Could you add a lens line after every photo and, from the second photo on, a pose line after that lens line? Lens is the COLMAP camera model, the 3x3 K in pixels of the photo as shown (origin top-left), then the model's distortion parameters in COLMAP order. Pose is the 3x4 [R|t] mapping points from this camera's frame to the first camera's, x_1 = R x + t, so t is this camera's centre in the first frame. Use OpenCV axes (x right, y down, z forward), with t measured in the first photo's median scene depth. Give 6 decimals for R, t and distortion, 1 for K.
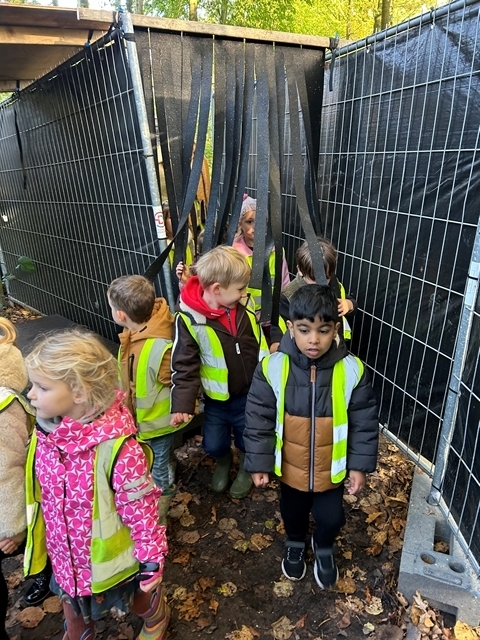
lens RADIAL K [[478.9, 0, 241.3], [0, 478.9, 318.5], [0, 0, 1]] dist [0.004786, 0.002399]
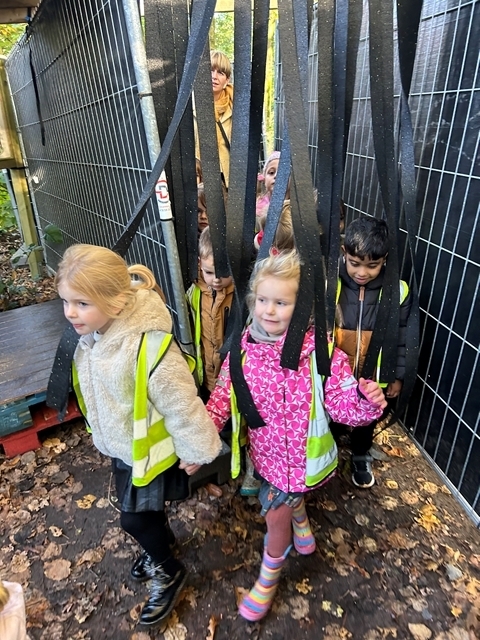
lens RADIAL K [[478.9, 0, 239.6], [0, 478.9, 322.0], [0, 0, 1]] dist [0.004786, 0.002399]
pose [[0.987237, 0.059833, -0.147593, 0.047755], [-0.047160, 0.995011, 0.087920, -0.080221], [0.152117, -0.079837, 0.985133, 0.300855]]
